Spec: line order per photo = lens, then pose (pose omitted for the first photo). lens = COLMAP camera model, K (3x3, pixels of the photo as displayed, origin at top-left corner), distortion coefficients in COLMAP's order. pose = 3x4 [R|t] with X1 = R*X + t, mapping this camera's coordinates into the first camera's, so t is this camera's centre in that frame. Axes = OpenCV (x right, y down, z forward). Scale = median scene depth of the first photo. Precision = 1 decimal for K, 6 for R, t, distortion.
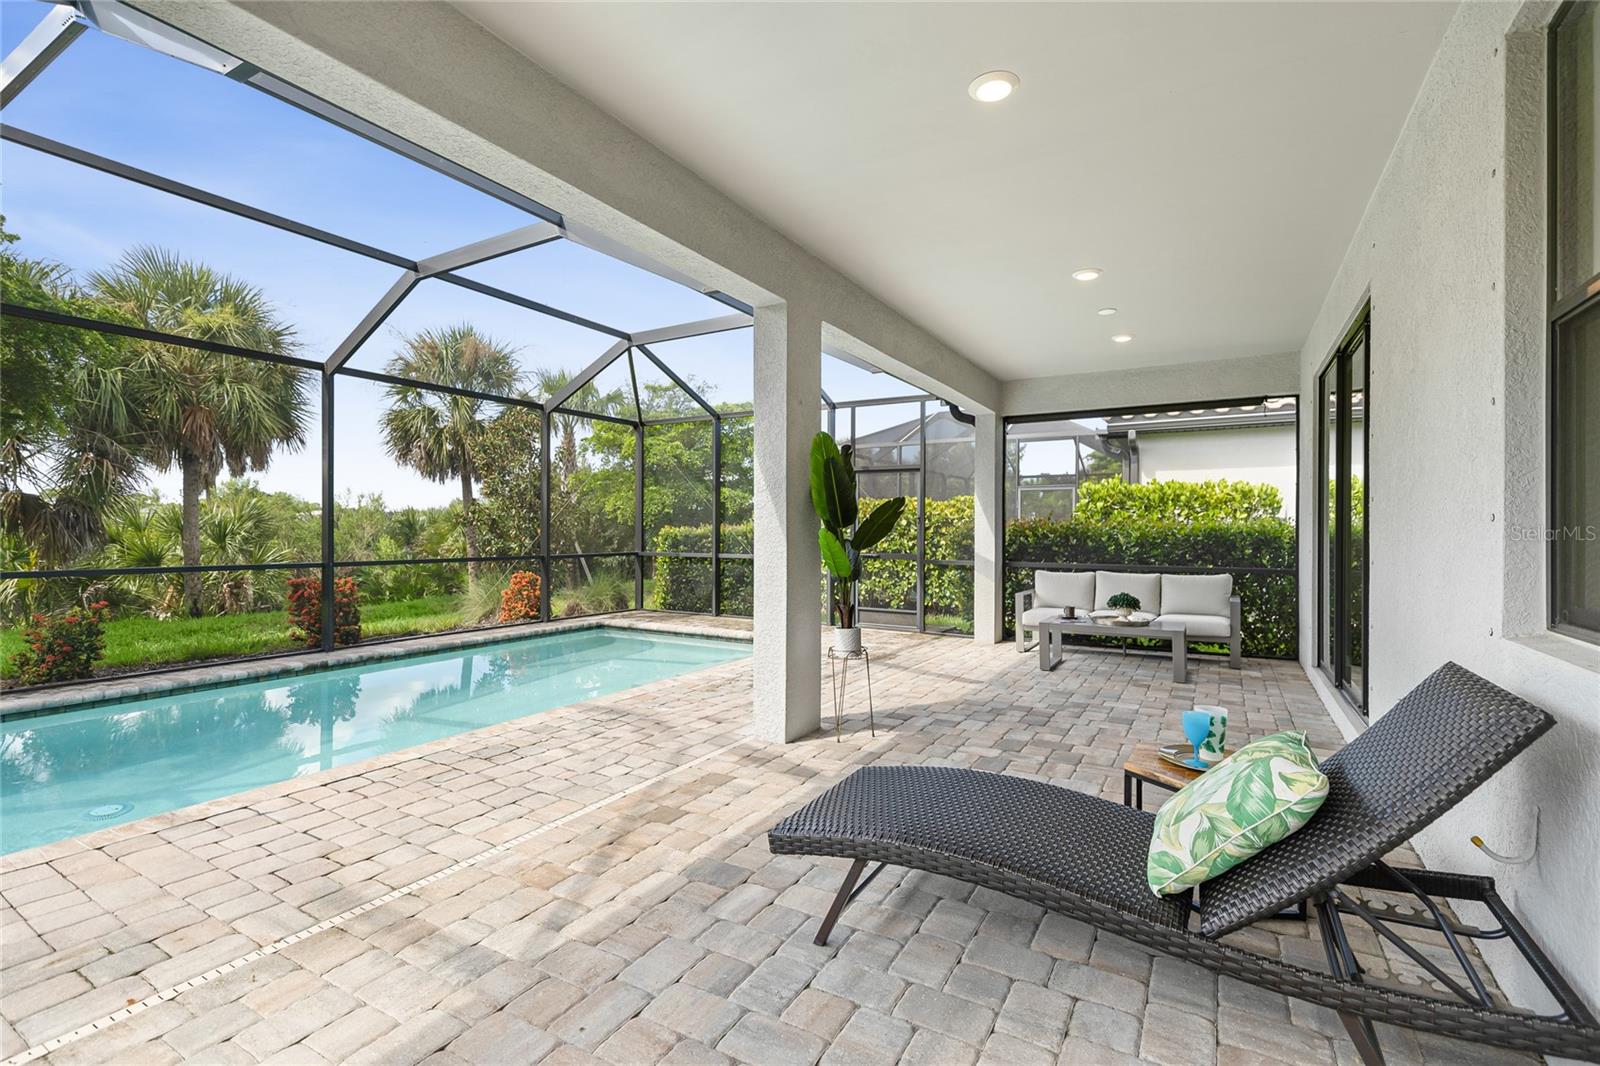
lens RADIAL K [[716.0, 0, 806.4], [0, 716.0, 523.9], [0, 0, 1]] dist [0.002523, 0.000625]
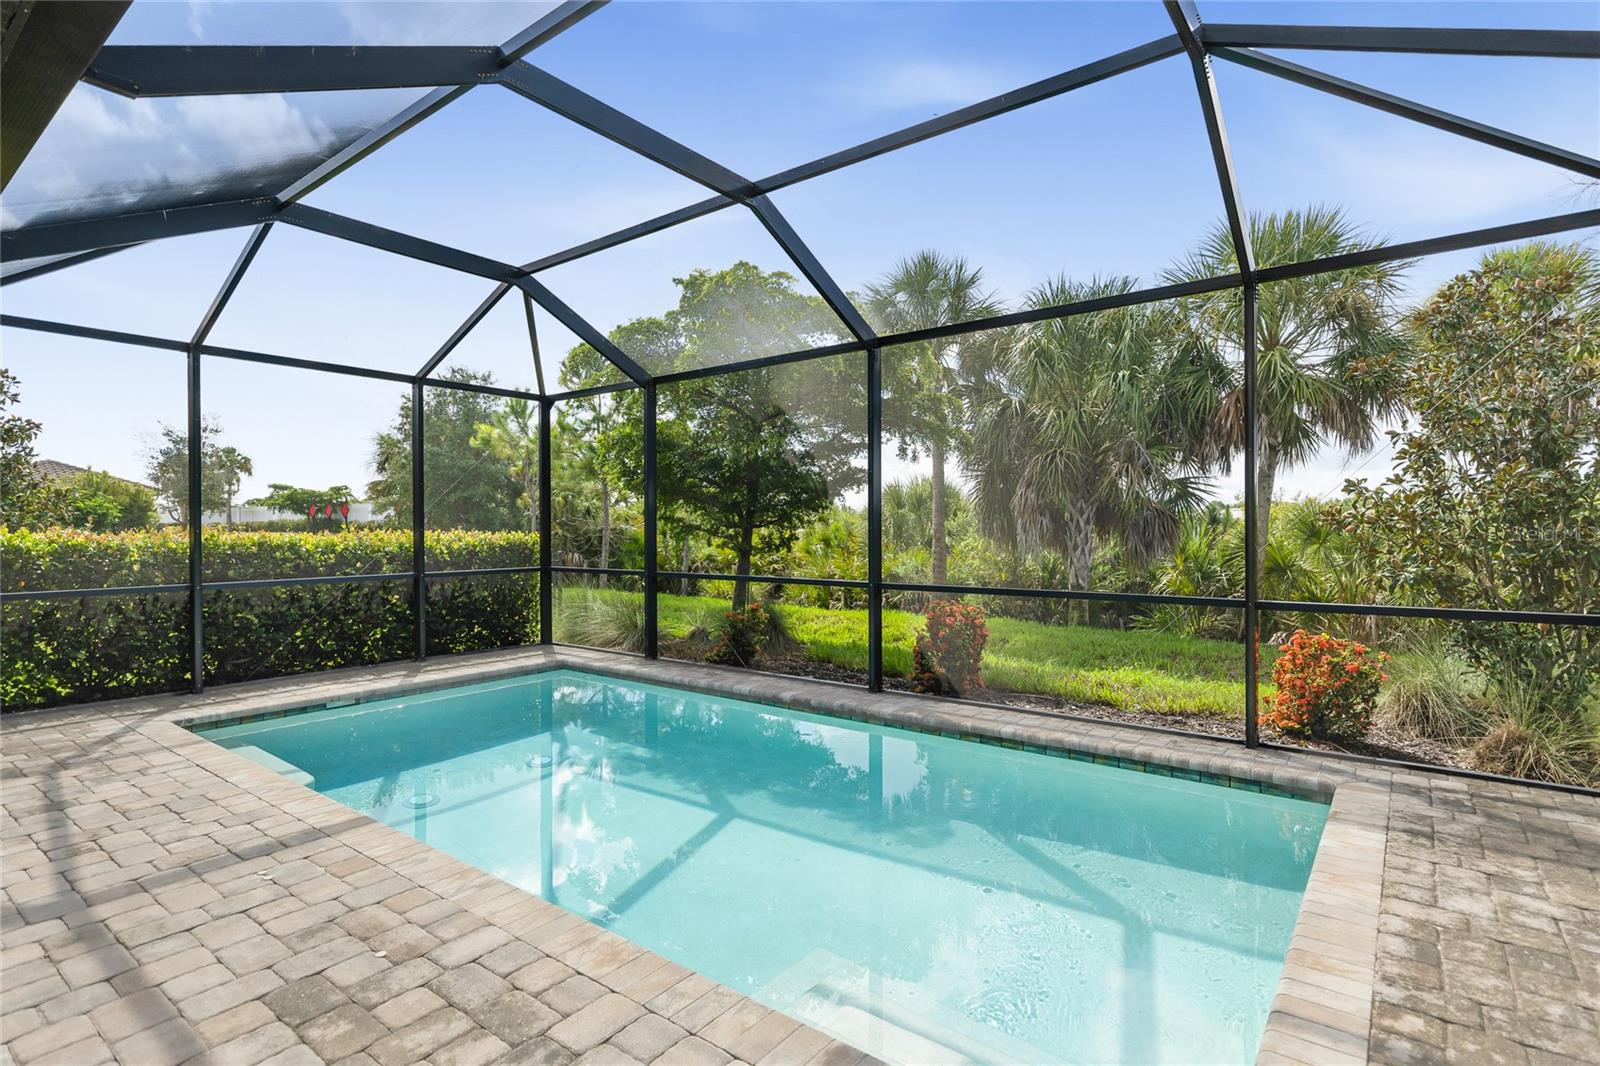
lens RADIAL K [[799.8, 0, 808.9], [0, 799.8, 544.2], [0, 0, 1]] dist [-0.001797, -0.001842]
pose [[-0.127308, 0.016732, -0.991722, 0.161691], [0.017086, 0.999746, 0.014674, -0.003967], [0.991716, -0.015077, -0.127561, 0.681959]]
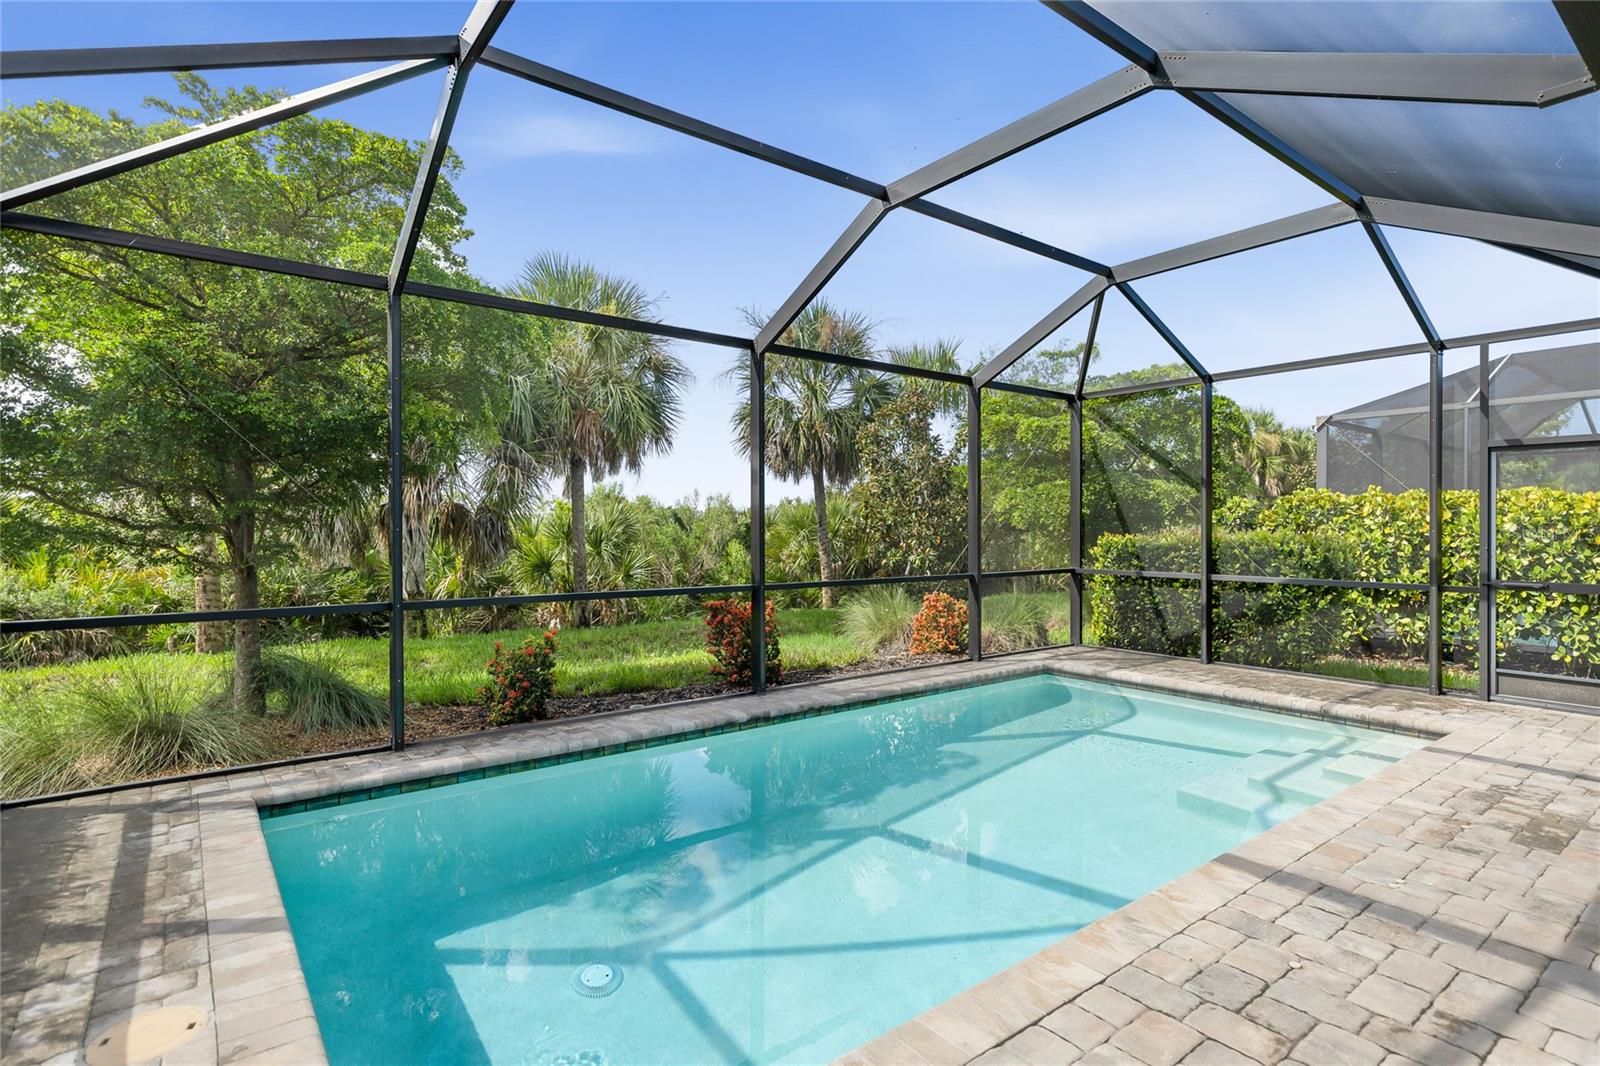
lens RADIAL K [[799.8, 0, 807.0], [0, 799.8, 526.8], [0, 0, 1]] dist [-0.001797, -0.001842]
pose [[0.927001, -0.004356, -0.375033, -0.180339], [0.007513, 0.999948, 0.006955, -0.012325], [0.374983, -0.009265, 0.926986, 0.117411]]
